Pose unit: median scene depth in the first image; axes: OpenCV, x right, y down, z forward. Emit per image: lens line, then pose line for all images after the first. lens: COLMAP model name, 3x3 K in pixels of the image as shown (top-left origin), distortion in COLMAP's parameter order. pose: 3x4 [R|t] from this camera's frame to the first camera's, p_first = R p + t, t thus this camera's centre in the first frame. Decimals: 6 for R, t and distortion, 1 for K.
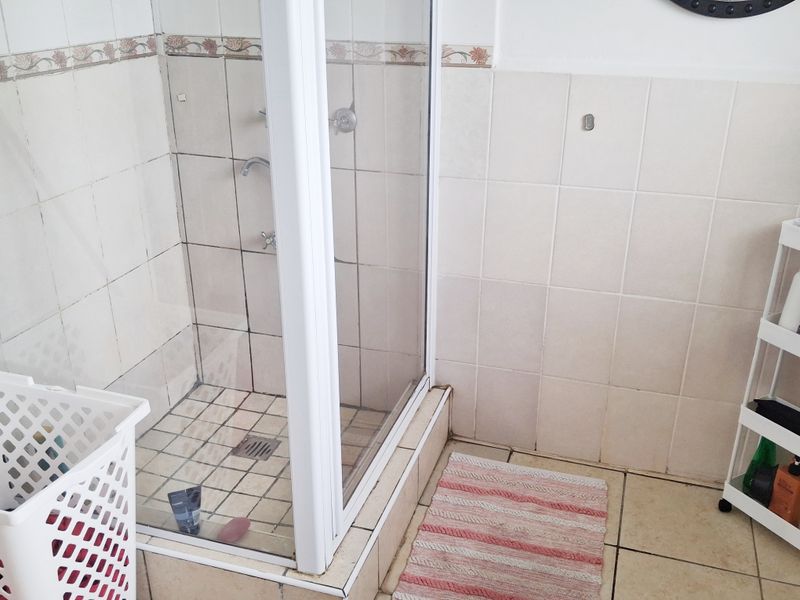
lens RADIAL K [[773.8, 0, 400.0], [0, 773.8, 300.0], [0, 0, 1]] dist [0.000083, -0.000051]
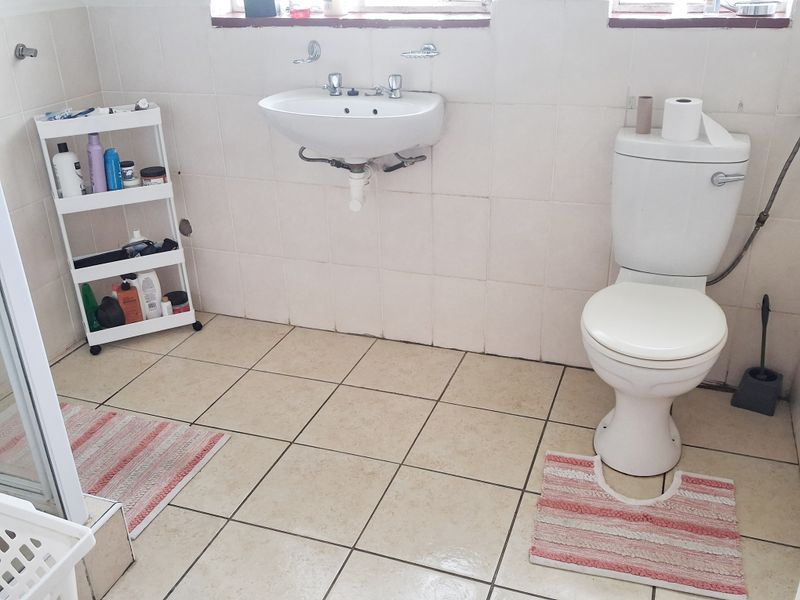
lens RADIAL K [[773.8, 0, 400.0], [0, 773.8, 300.0], [0, 0, 1]] dist [0.000083, -0.000051]
pose [[0.044877, -0.434042, 0.899774, -0.733385], [0.419460, 0.825626, 0.377353, -0.081720], [-0.906664, 0.360485, 0.219115, 0.246743]]
